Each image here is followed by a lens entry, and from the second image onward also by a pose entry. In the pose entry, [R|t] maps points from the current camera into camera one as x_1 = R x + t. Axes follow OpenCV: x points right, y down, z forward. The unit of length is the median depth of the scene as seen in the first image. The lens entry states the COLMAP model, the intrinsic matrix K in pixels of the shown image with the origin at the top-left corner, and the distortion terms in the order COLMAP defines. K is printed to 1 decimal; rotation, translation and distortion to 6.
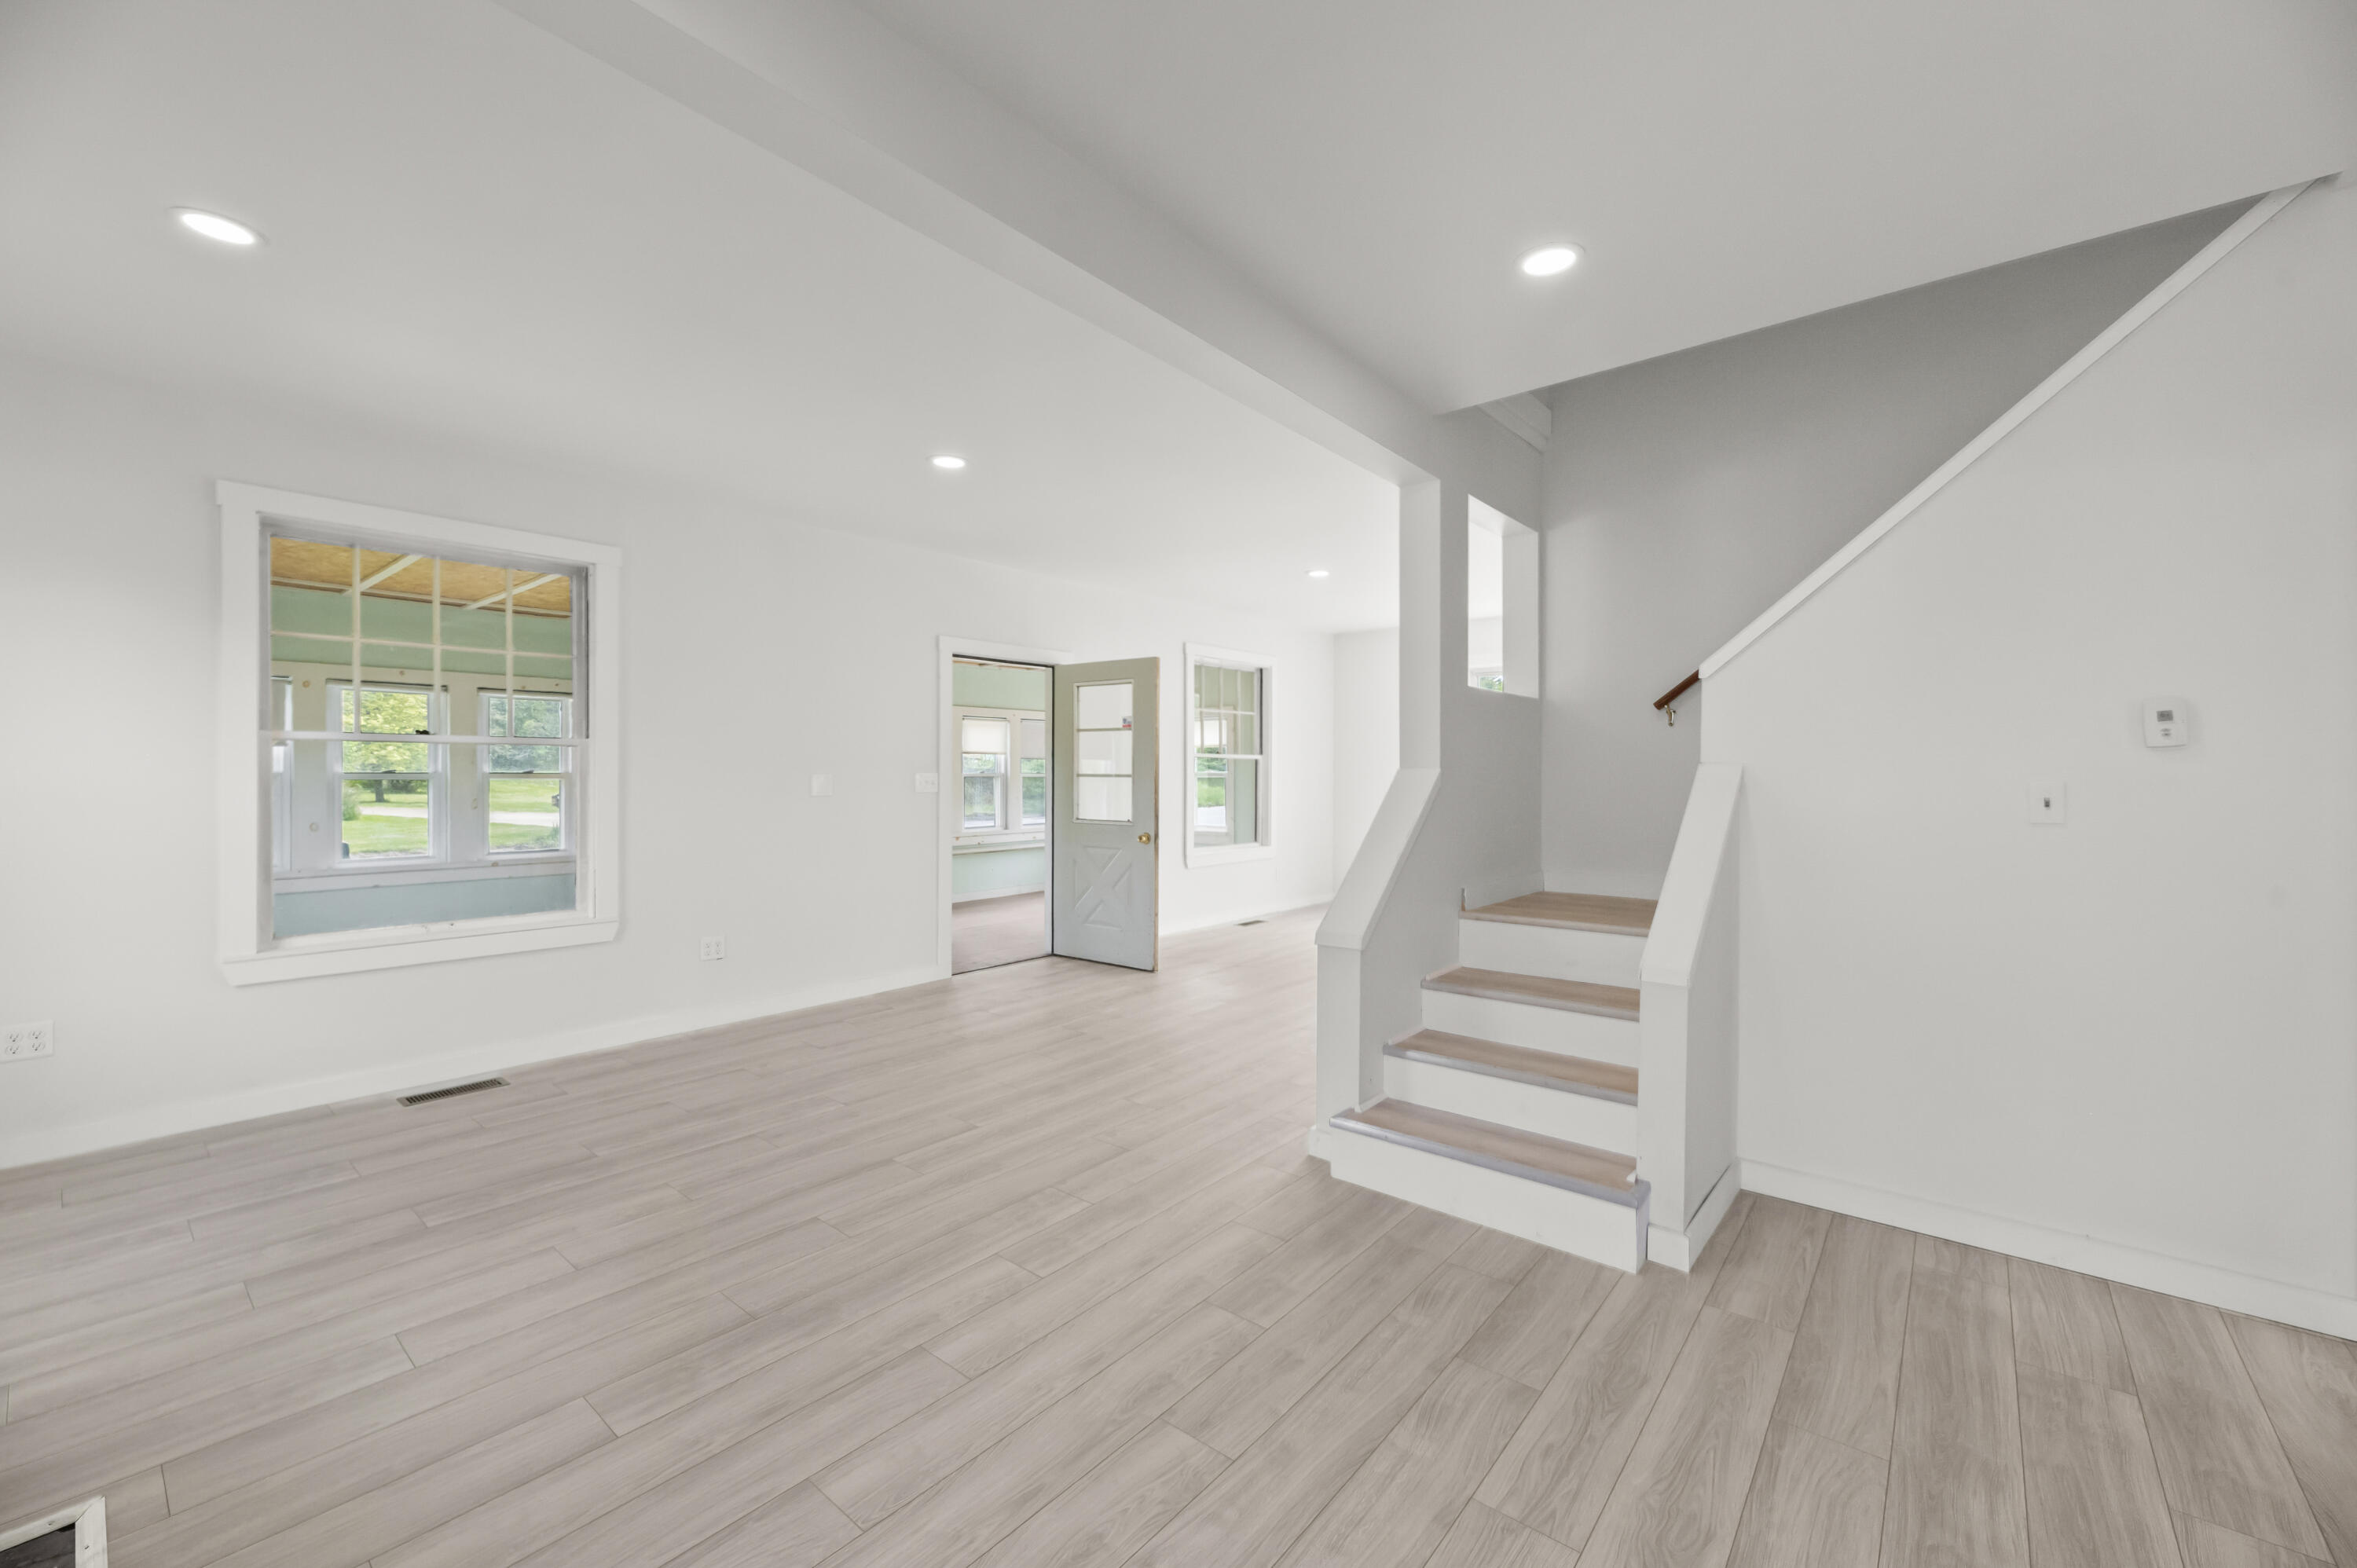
lens RADIAL K [[939.9, 0, 1206.9], [0, 939.9, 782.0], [0, 0, 1]] dist [0.001170, 0.000147]
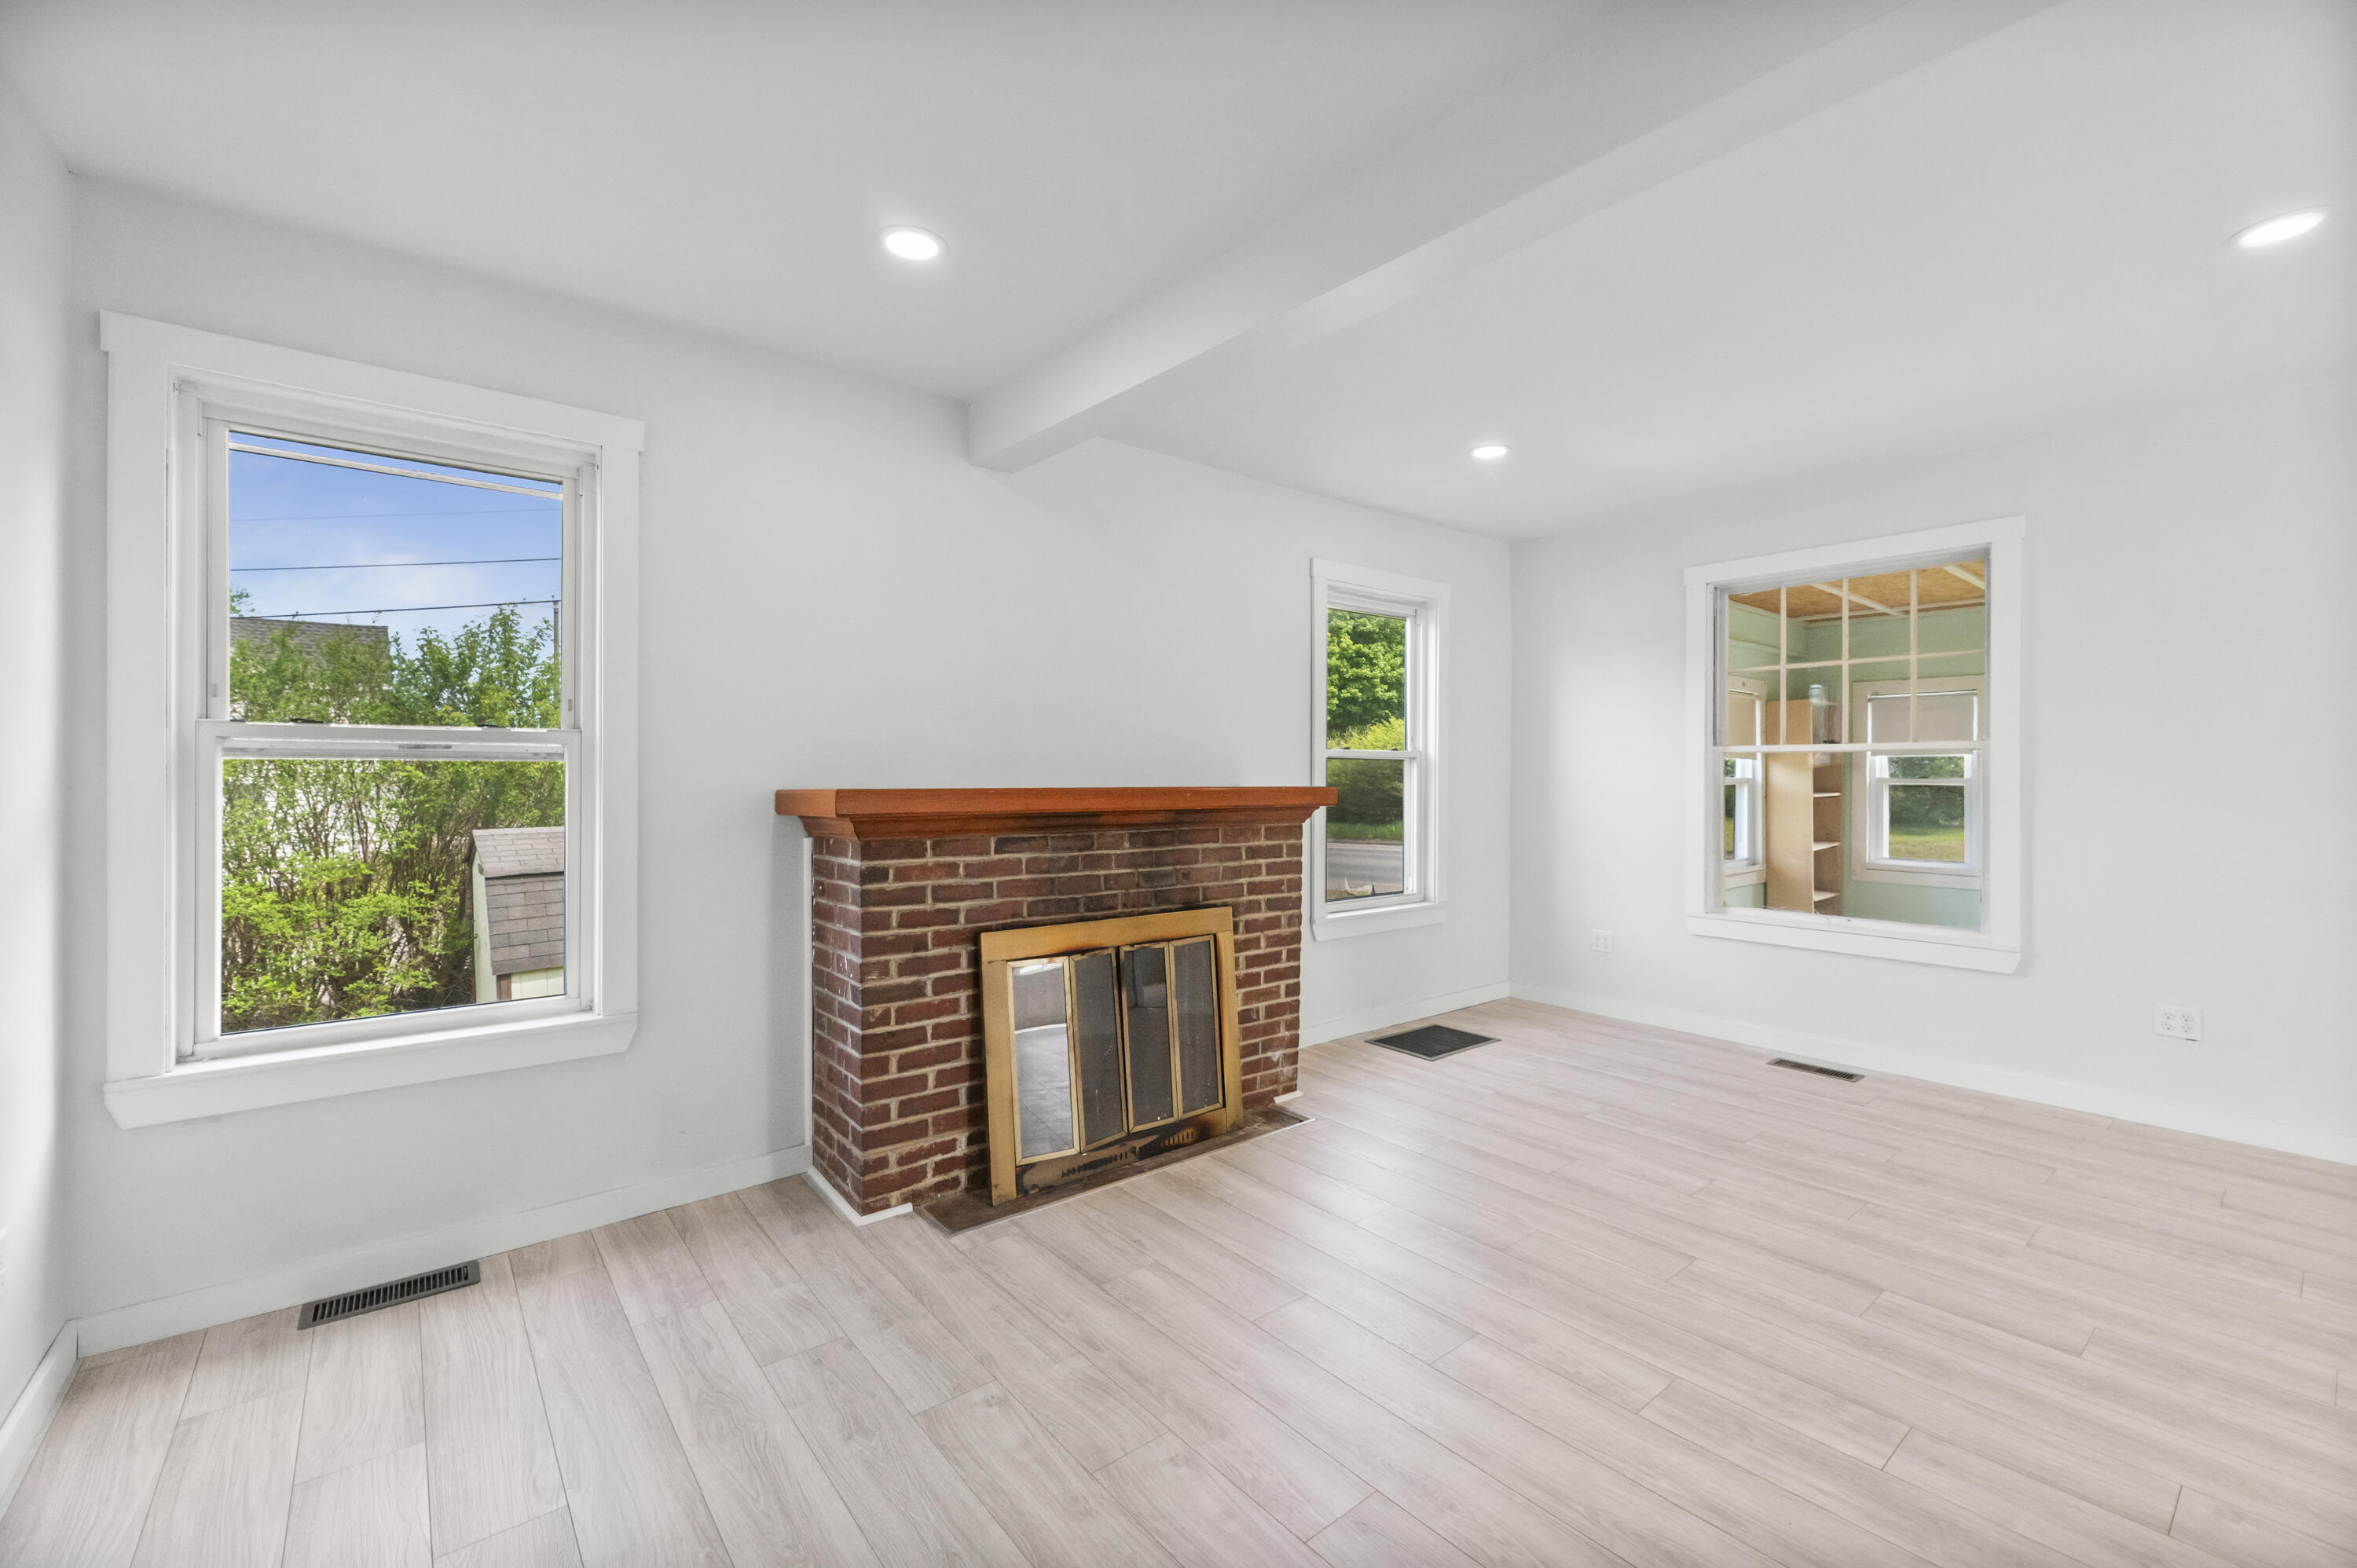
lens RADIAL K [[967.0, 0, 1178.5], [0, 967.0, 784.0], [0, 0, 1]] dist [0.000839, 0.000212]
pose [[-0.214787, 0.003096, -0.976656, 0.547433], [-0.008732, 0.999949, 0.005090, -0.004055], [0.976622, 0.009621, -0.214749, 0.616256]]
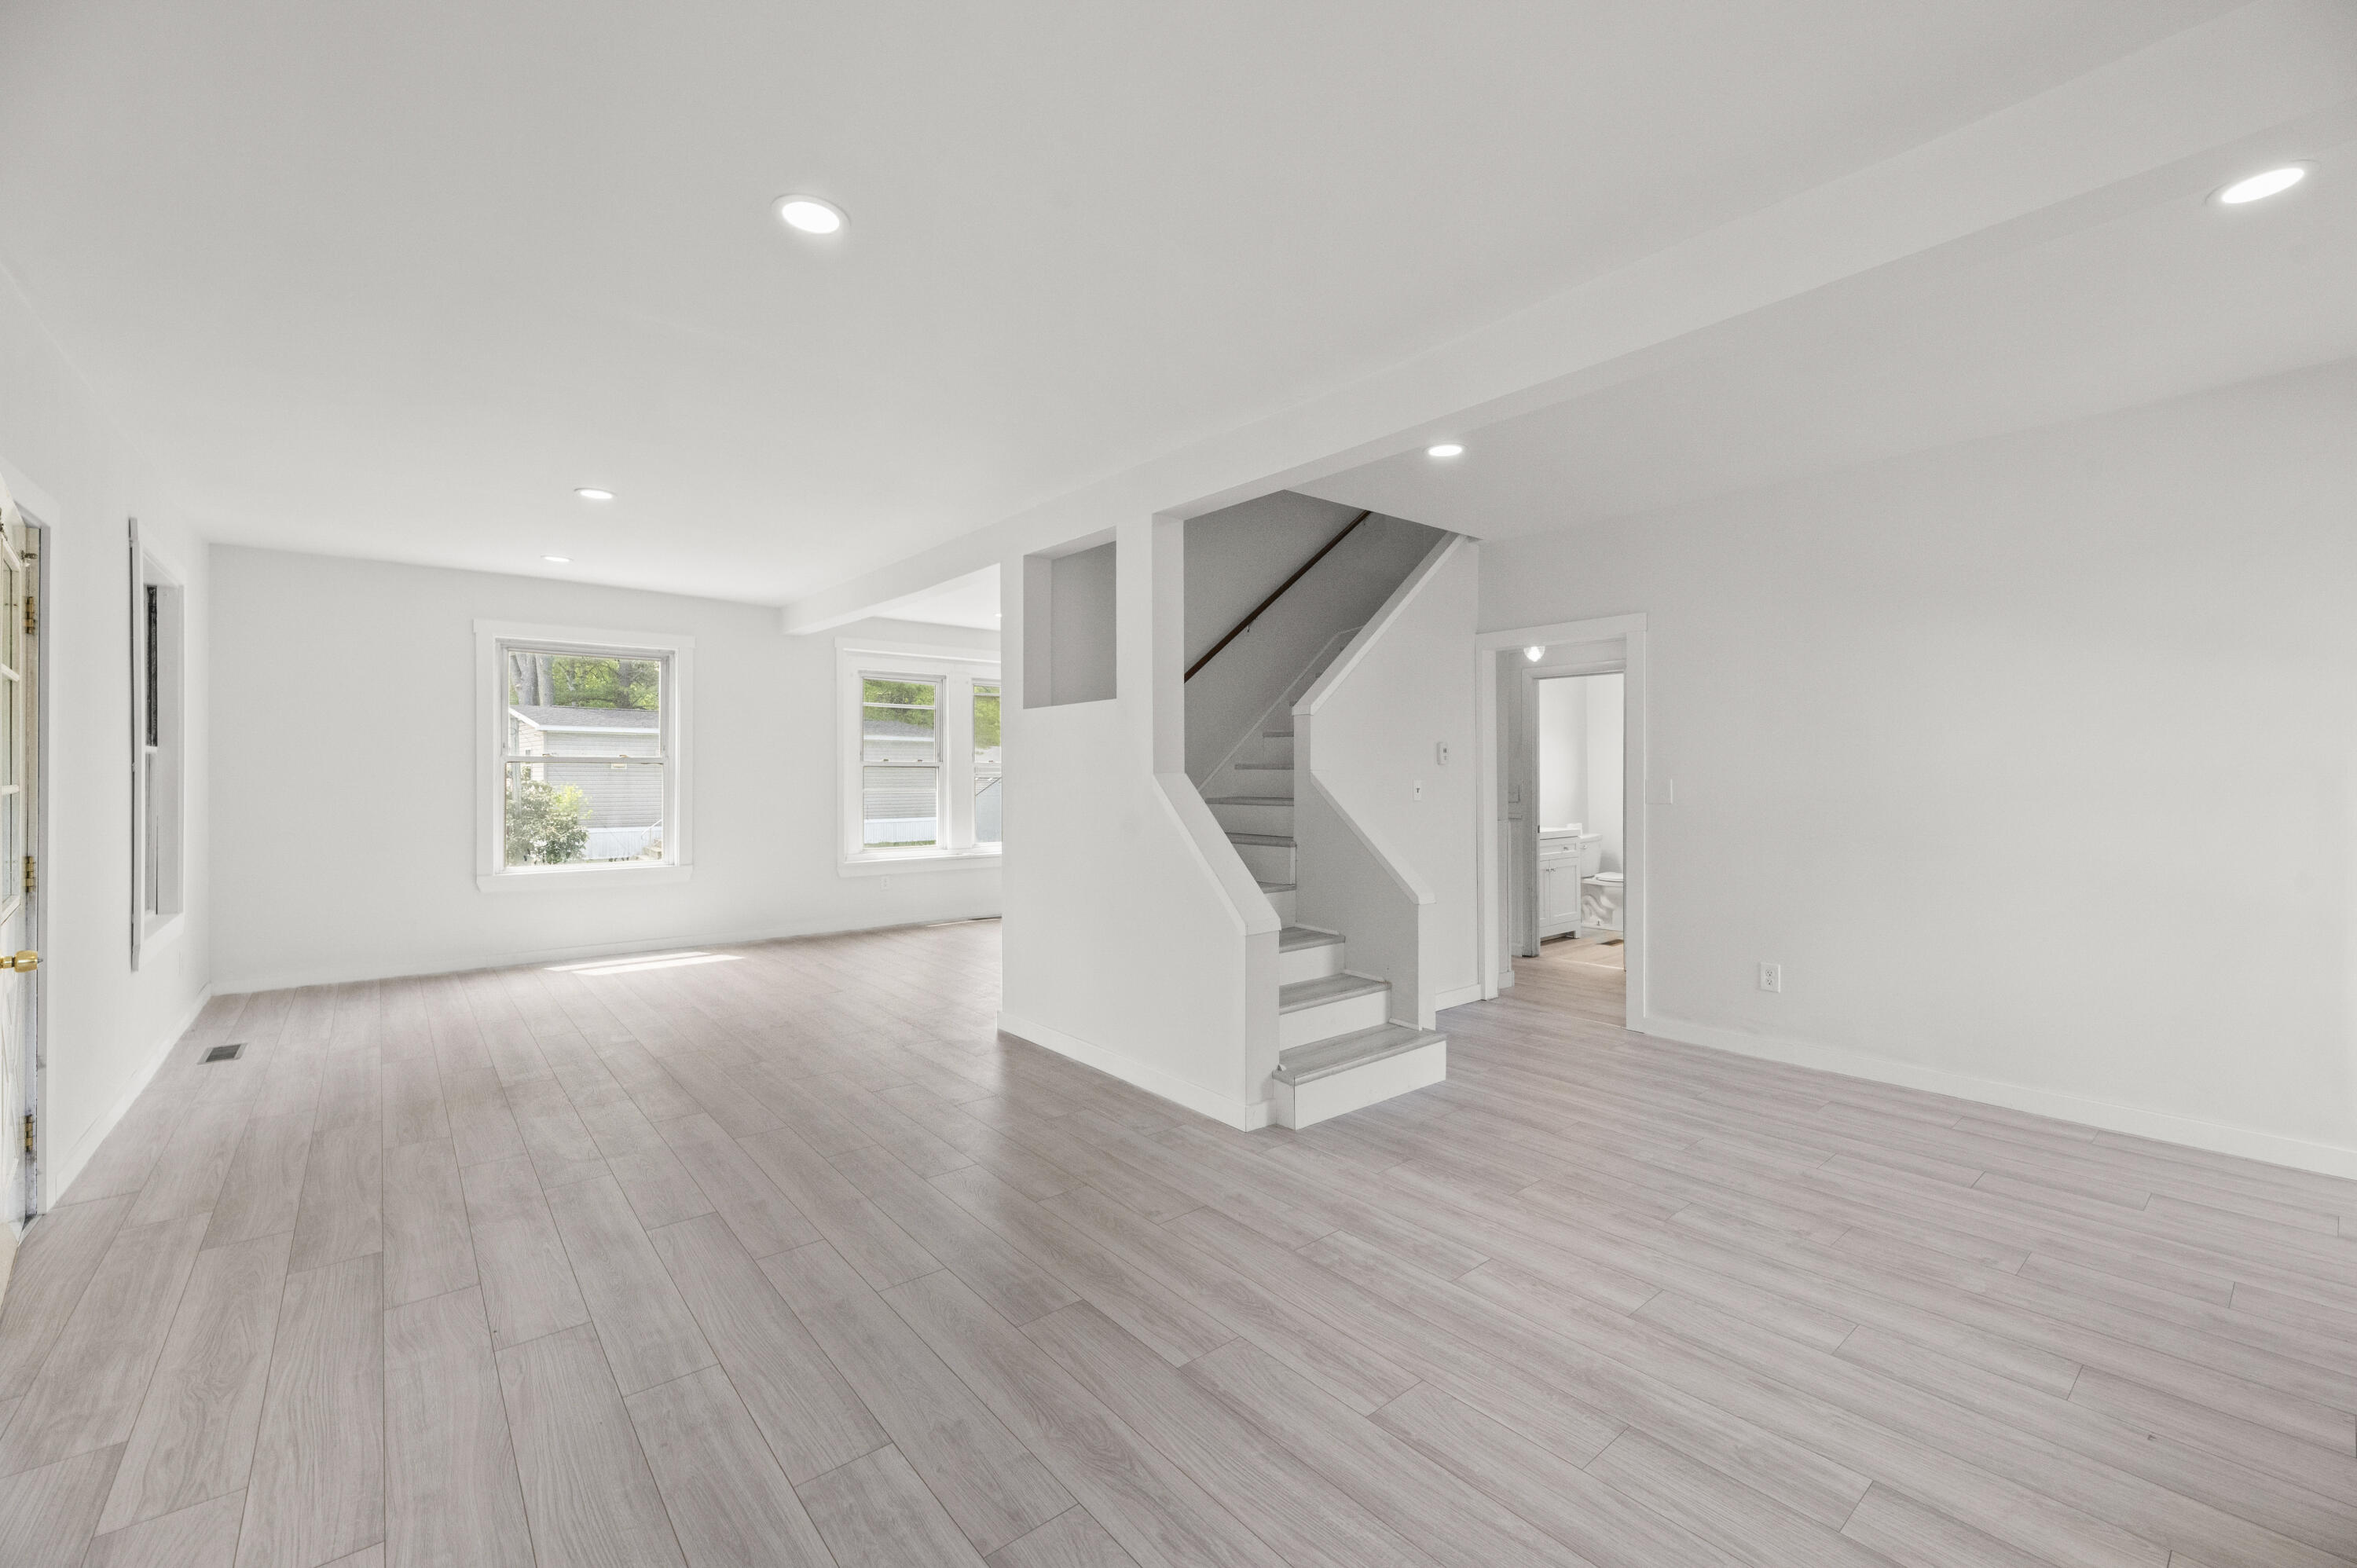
lens RADIAL K [[967.0, 0, 1178.5], [0, 967.0, 784.0], [0, 0, 1]] dist [0.000839, 0.000212]
pose [[0.196338, -0.012389, 0.980458, -1.002284], [0.014657, 0.999846, 0.009699, -0.012268], [-0.980427, 0.012466, 0.196489, 0.871962]]
